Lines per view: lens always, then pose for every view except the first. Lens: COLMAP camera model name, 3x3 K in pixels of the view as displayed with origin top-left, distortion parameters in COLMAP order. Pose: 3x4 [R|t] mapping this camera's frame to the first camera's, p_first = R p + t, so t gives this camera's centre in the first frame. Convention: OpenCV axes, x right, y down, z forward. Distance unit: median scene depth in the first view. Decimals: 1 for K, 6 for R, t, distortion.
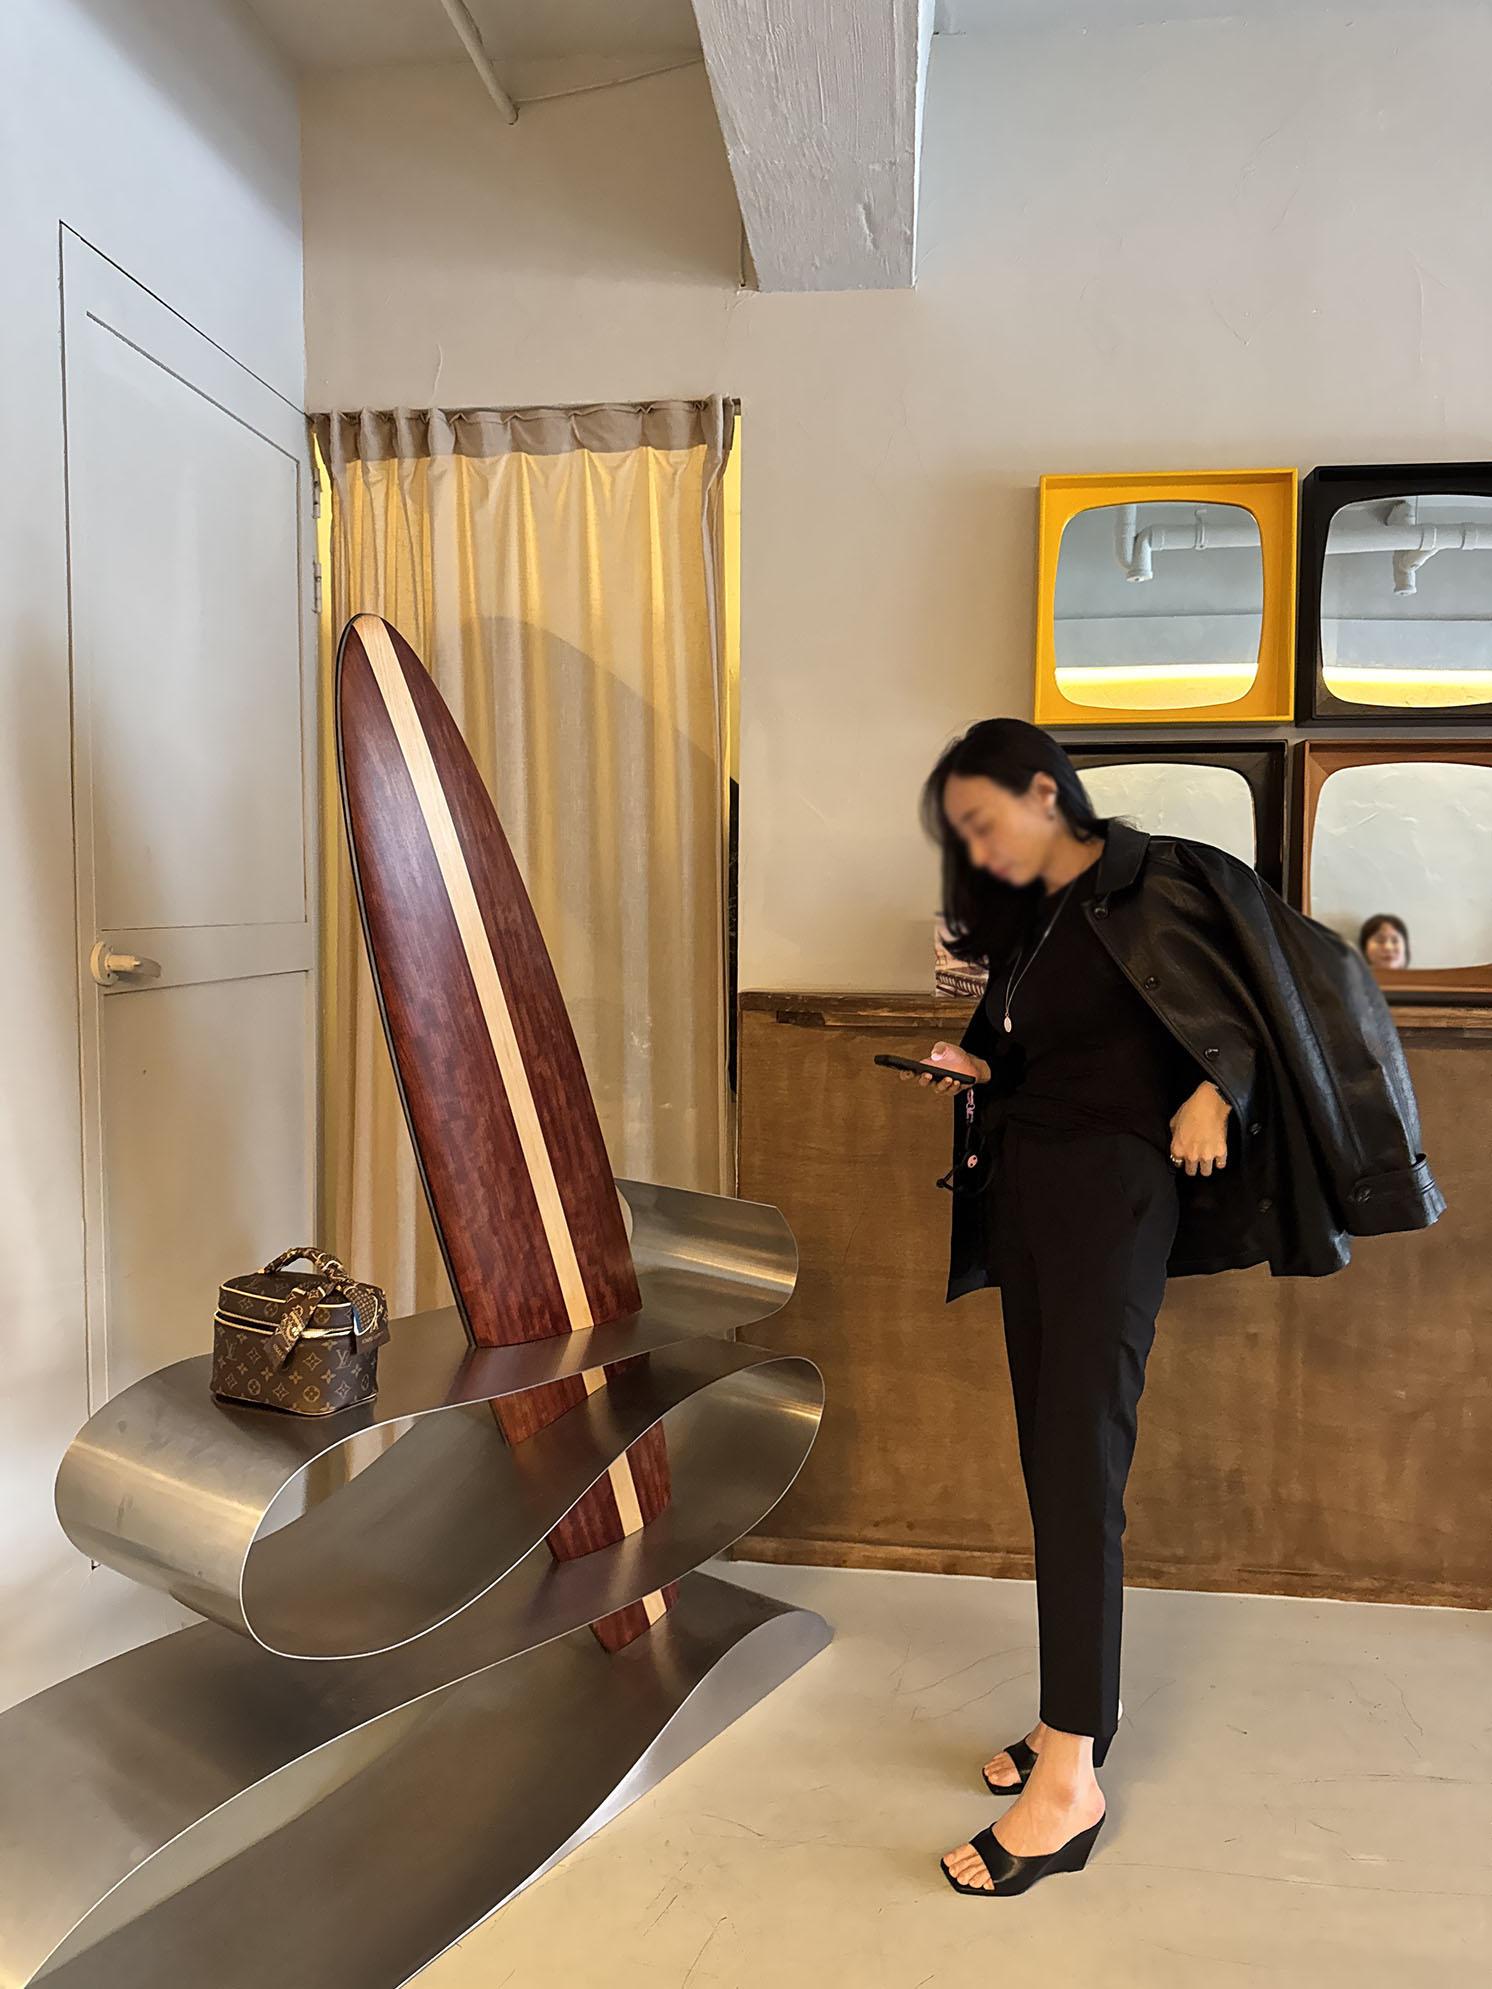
lens RADIAL K [[1422.0, 0, 733.0], [0, 1422.0, 990.0], [0, 0, 1]] dist [0.007975, -0.075452]
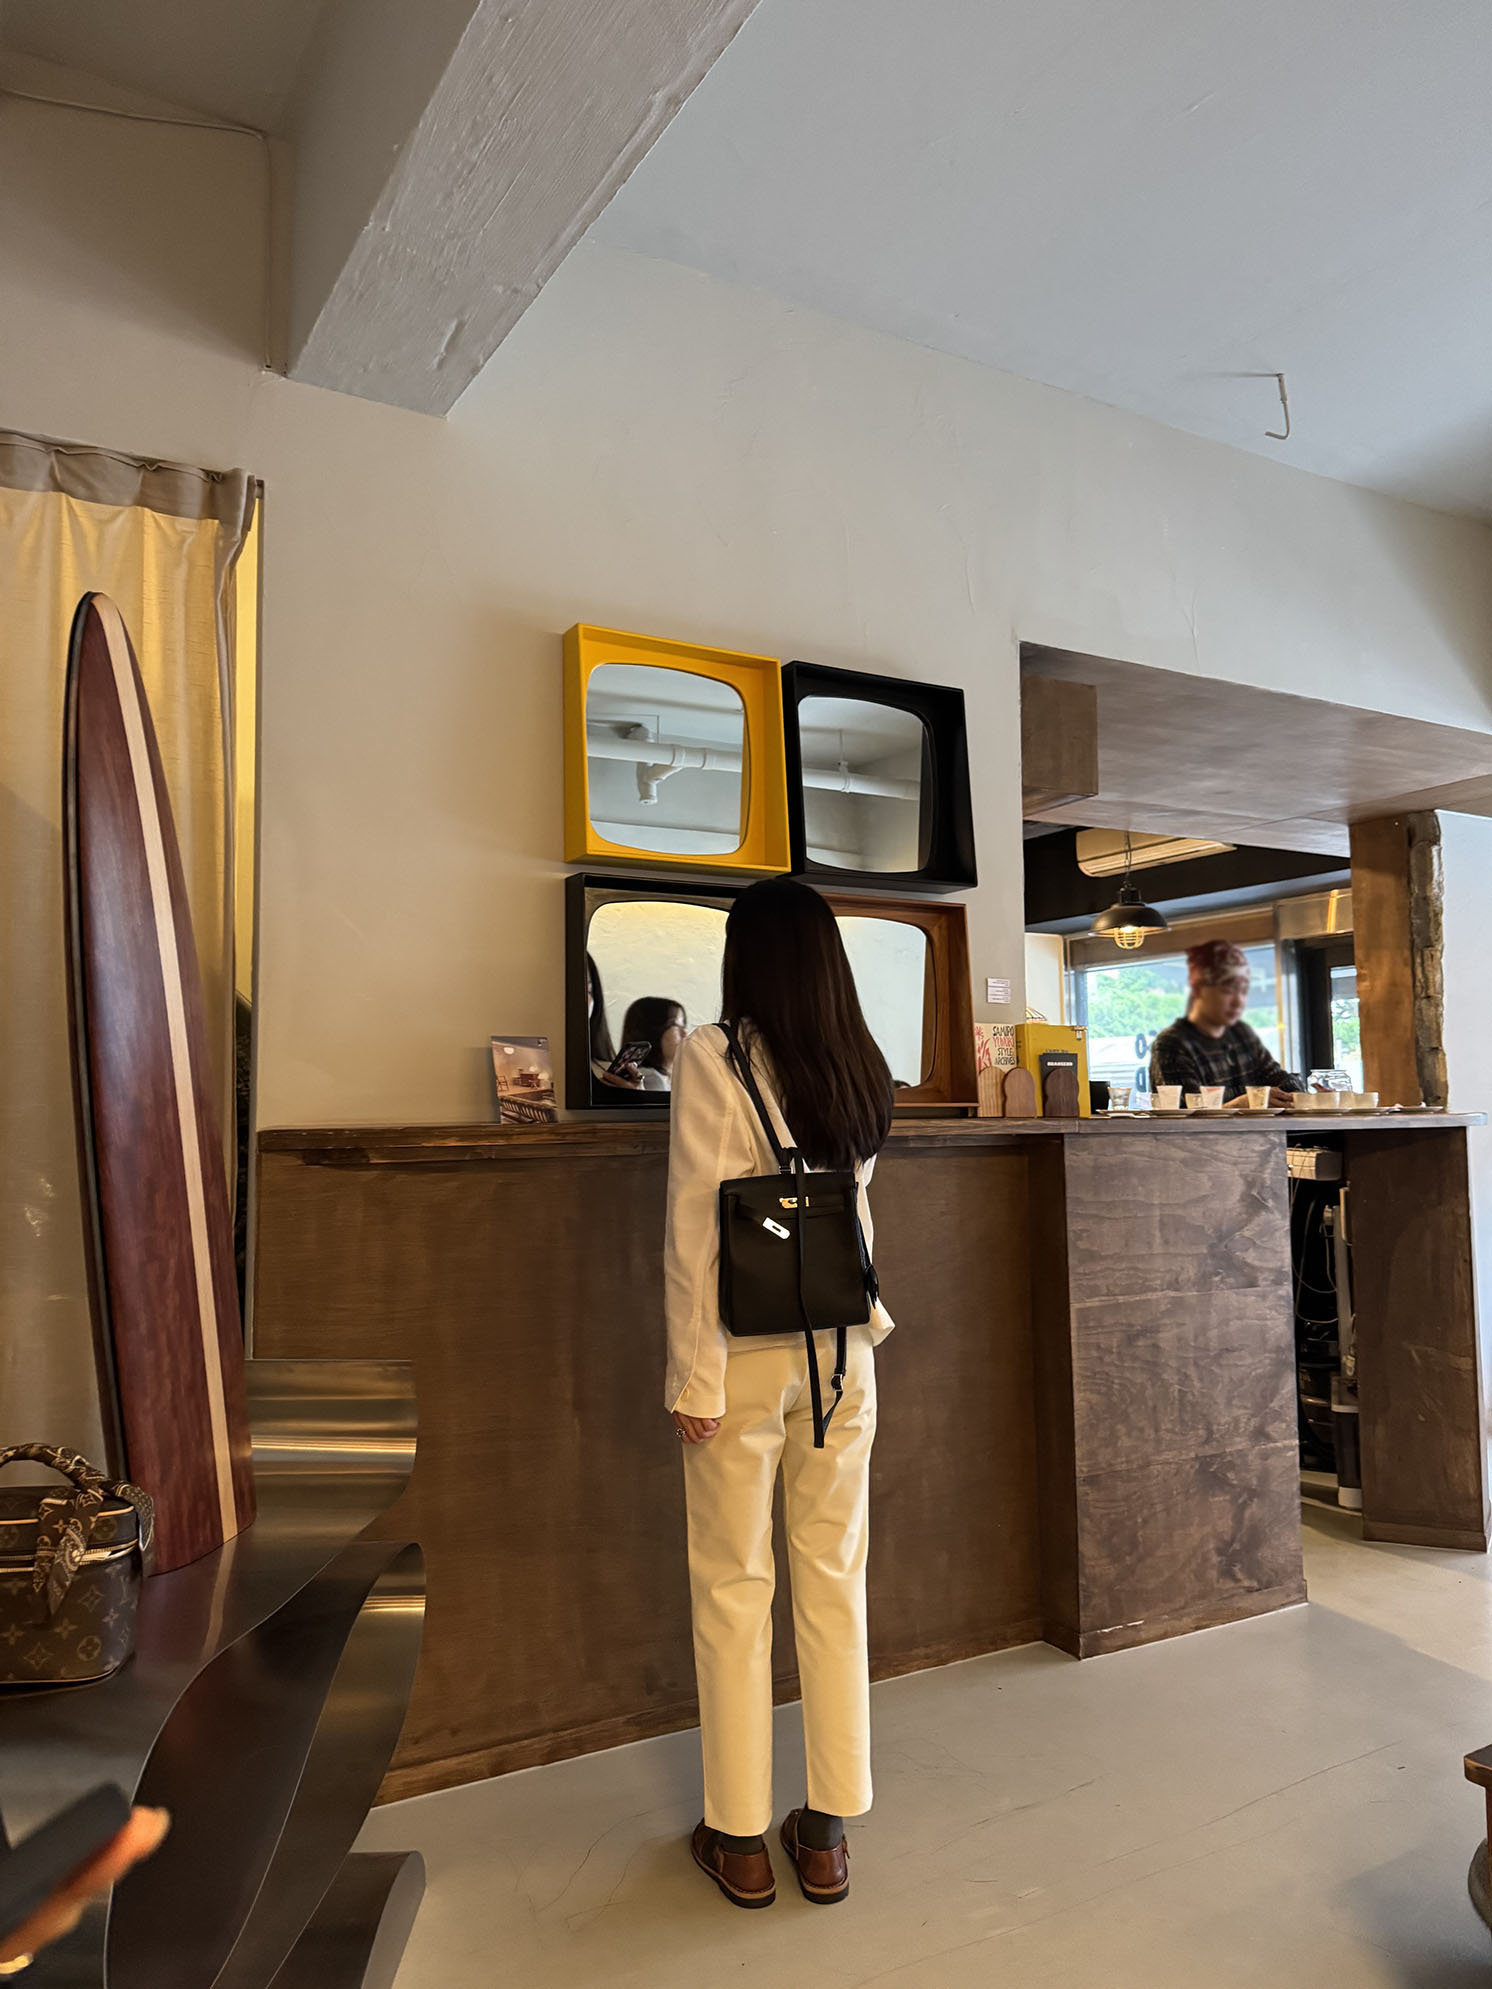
lens RADIAL K [[1422.0, 0, 733.0], [0, 1422.0, 990.0], [0, 0, 1]] dist [0.007975, -0.075452]
pose [[0.785659, 0.036395, 0.617588, -0.309190], [0.059663, 0.989158, -0.134192, 0.050162], [-0.615776, 0.142276, 0.774970, 0.148637]]
